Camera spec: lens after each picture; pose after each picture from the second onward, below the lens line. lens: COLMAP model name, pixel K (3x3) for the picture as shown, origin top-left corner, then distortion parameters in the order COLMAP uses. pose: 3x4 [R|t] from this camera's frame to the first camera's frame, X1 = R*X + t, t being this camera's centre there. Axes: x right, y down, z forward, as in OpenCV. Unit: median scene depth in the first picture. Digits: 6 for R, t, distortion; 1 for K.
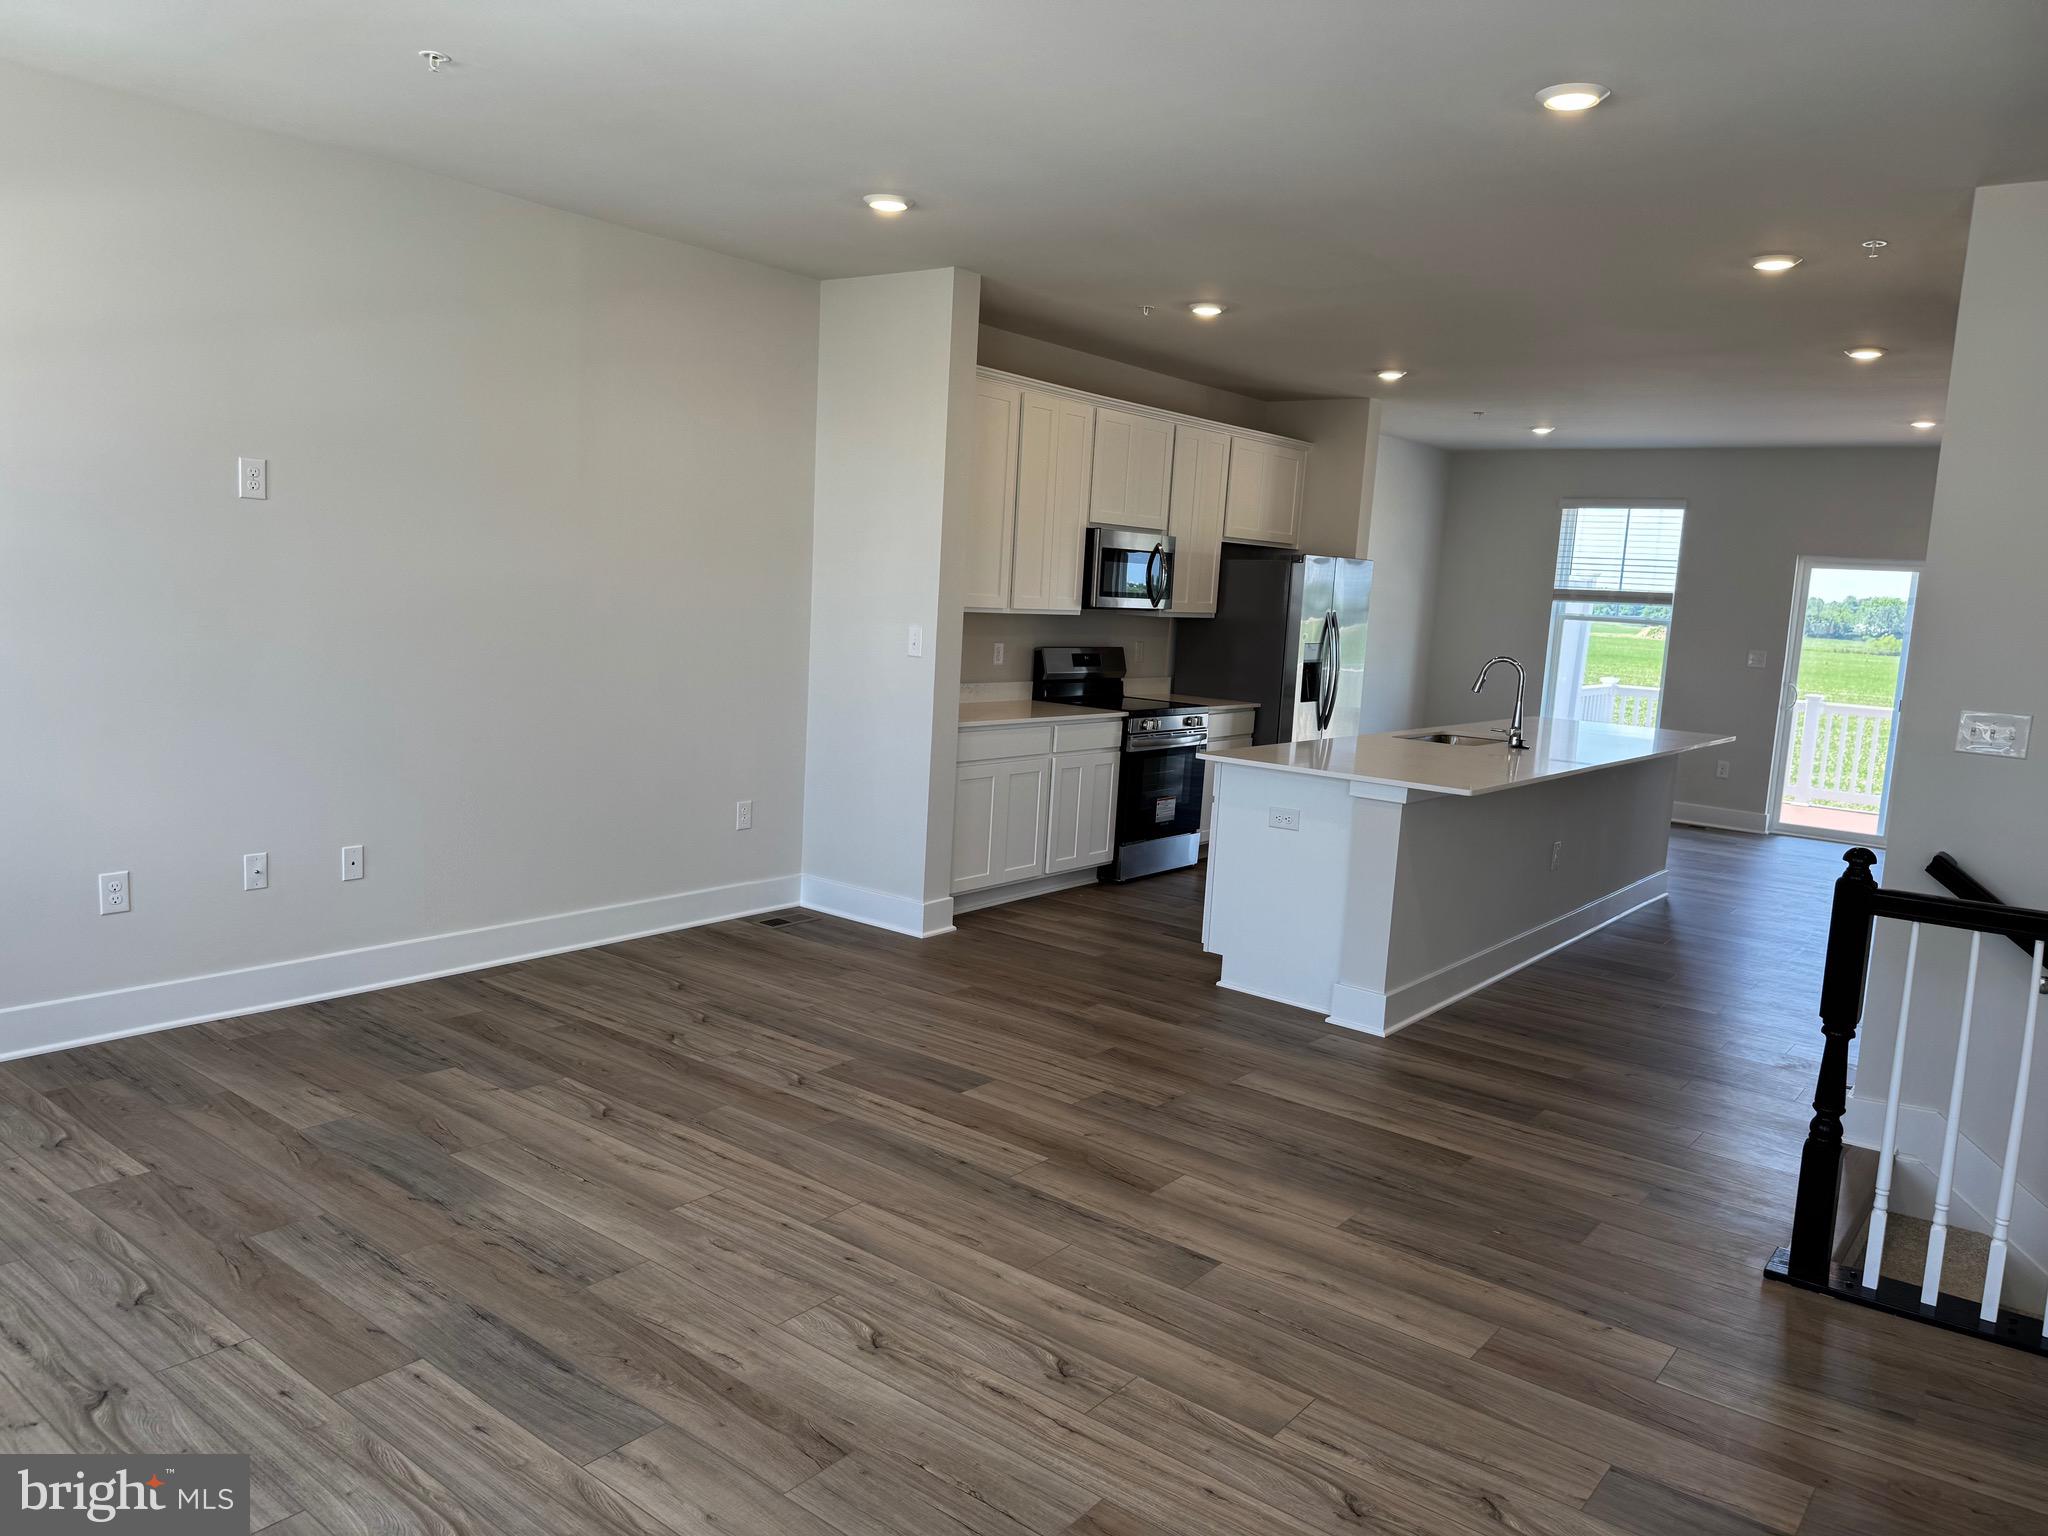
lens RADIAL K [[1434.0, 0, 1024.0], [0, 1434.0, 768.0], [0, 0, 1]] dist [0.130394, -0.234119]
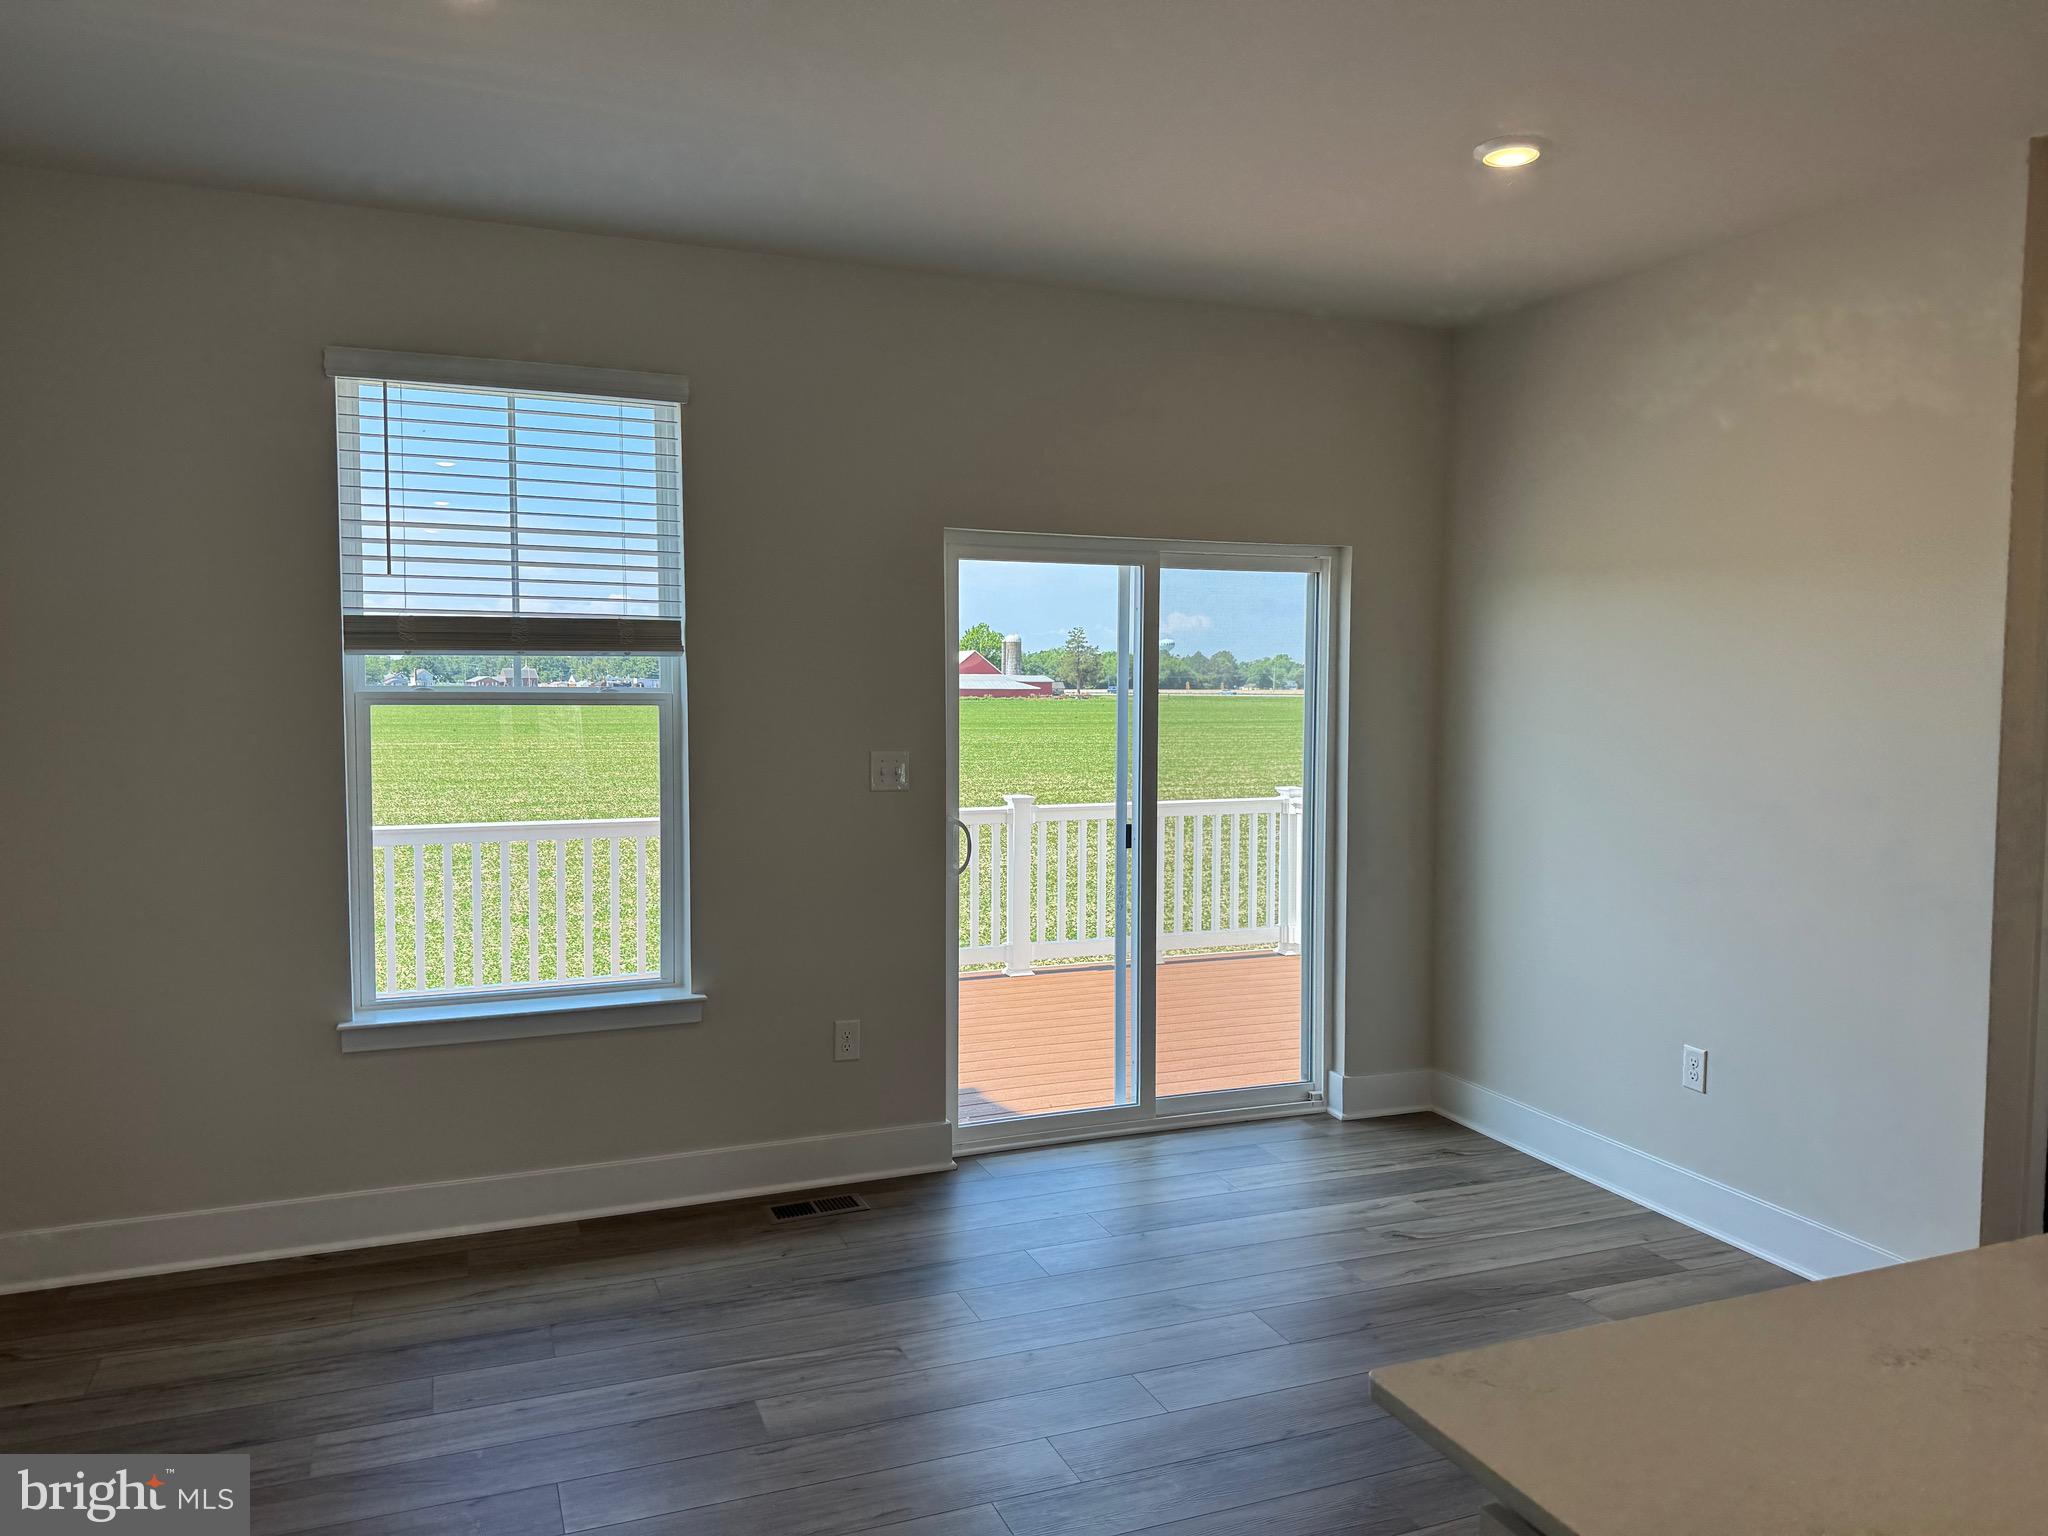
lens RADIAL K [[1447.5, 0, 1024.0], [0, 1447.5, 768.0], [0, 0, 1]] dist [0.074657, -0.110095]
pose [[0.498700, -0.105932, 0.860277, 0.286273], [0.133731, 0.990023, 0.044385, -0.158484], [-0.856396, 0.092911, 0.507891, 1.339487]]
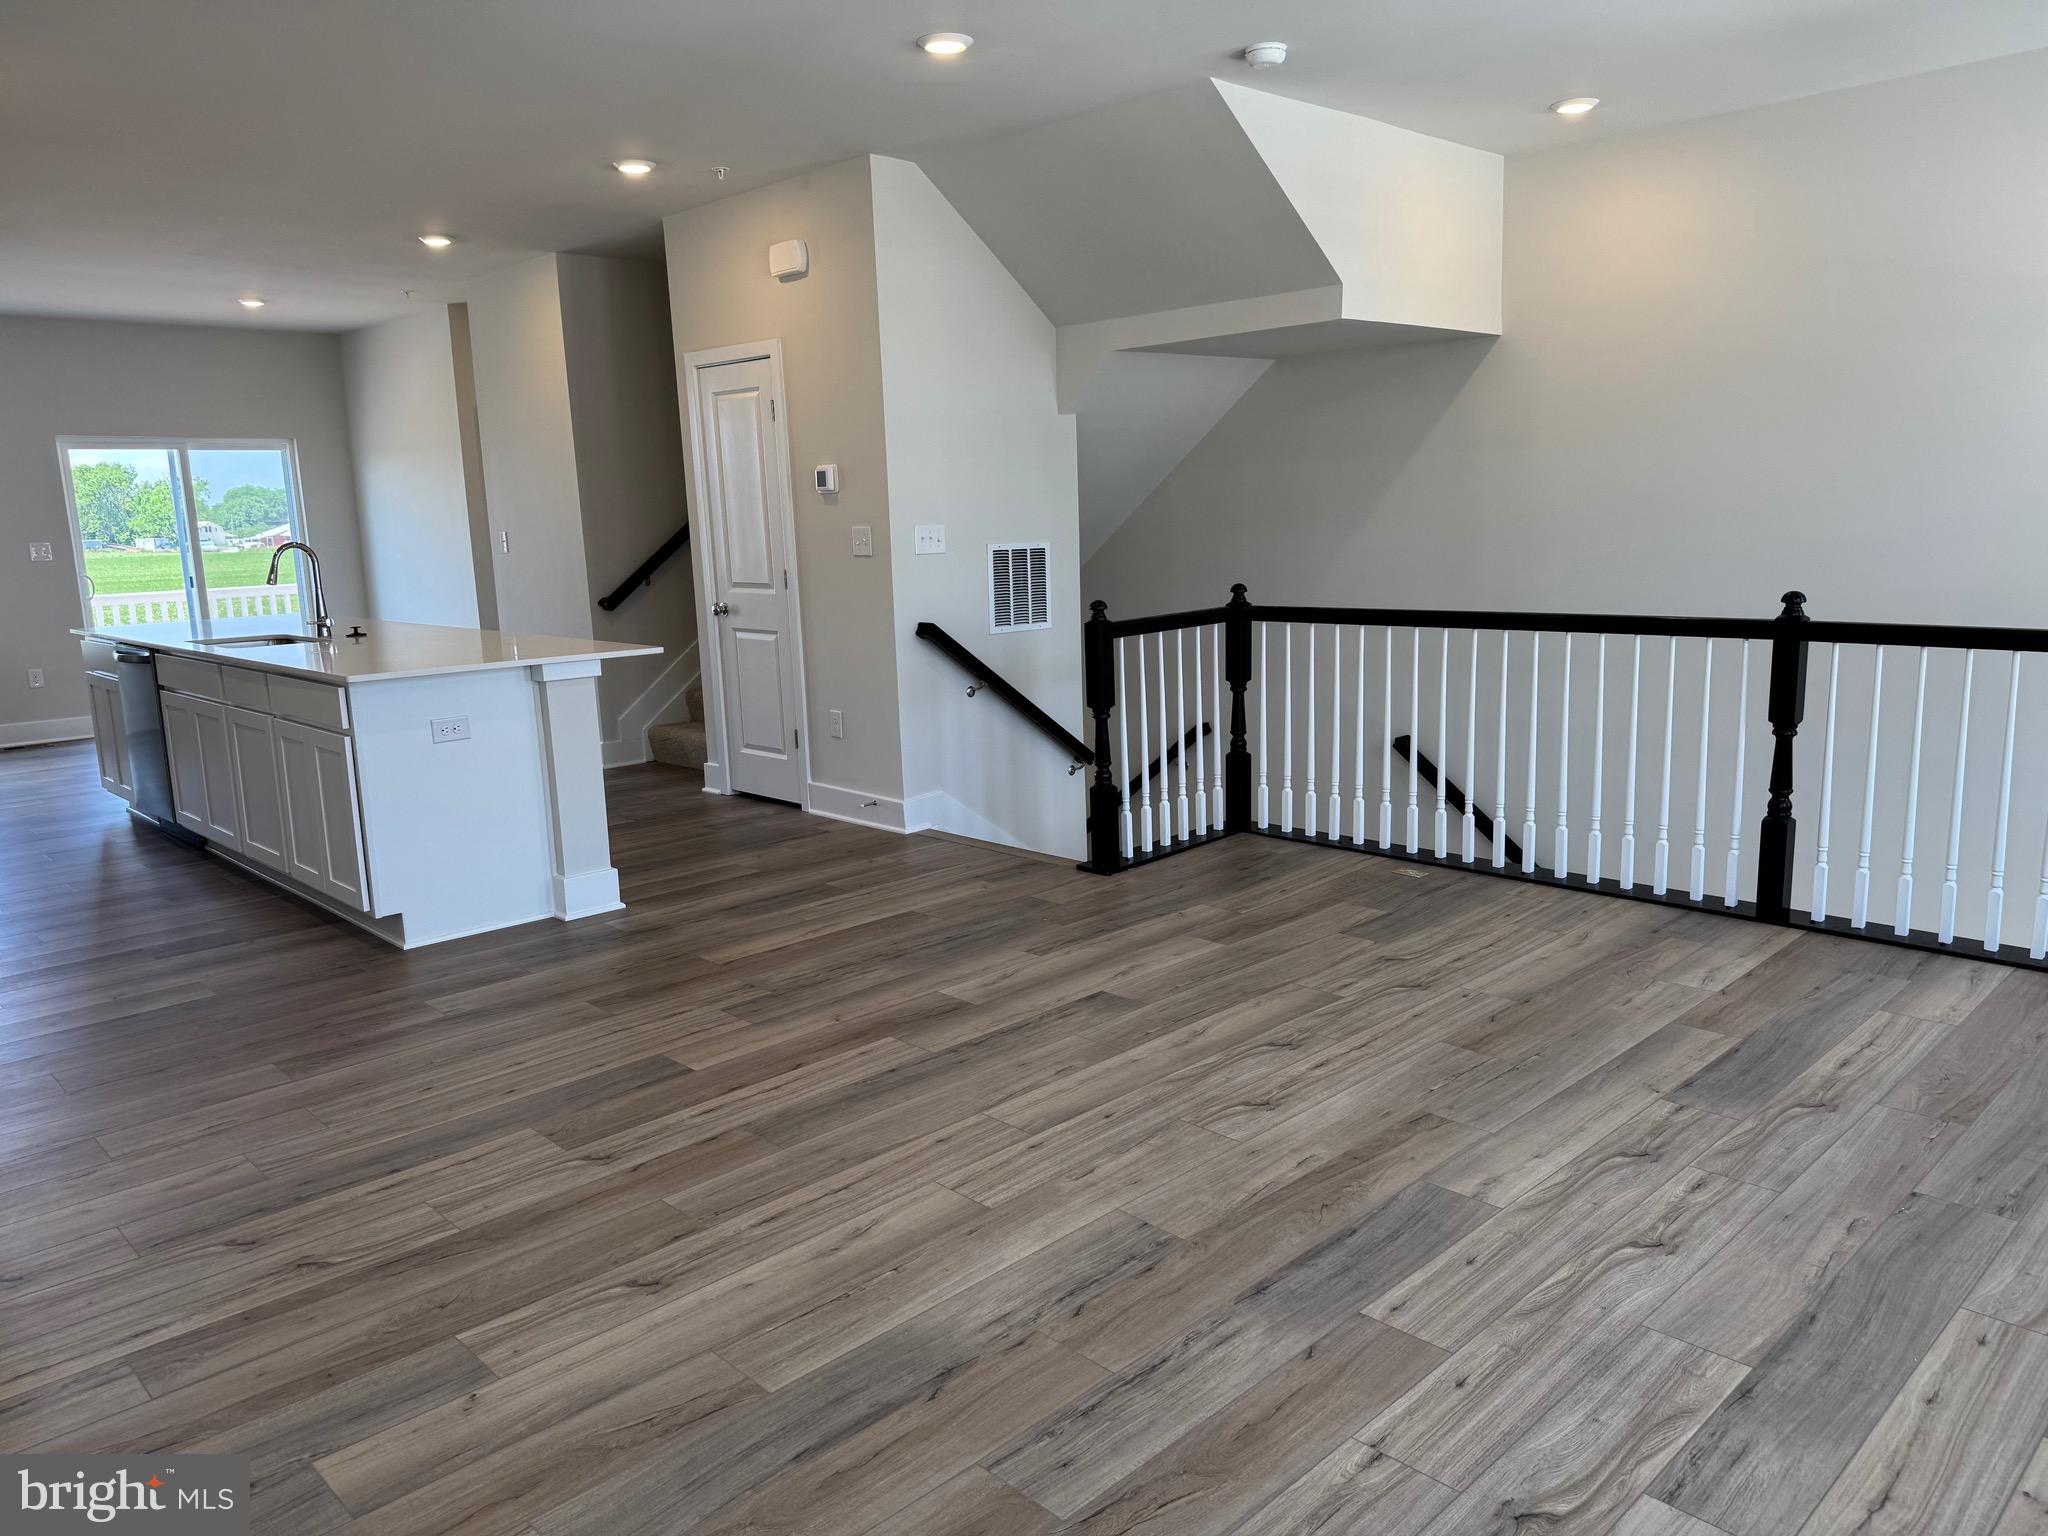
lens RADIAL K [[1447.5, 0, 1024.0], [0, 1447.5, 768.0], [0, 0, 1]] dist [0.074657, -0.110095]
pose [[0.136490, -0.237780, 0.961681, -0.571722], [0.172570, 0.961631, 0.213275, -0.064531], [-0.975495, 0.136848, 0.172287, 0.470933]]
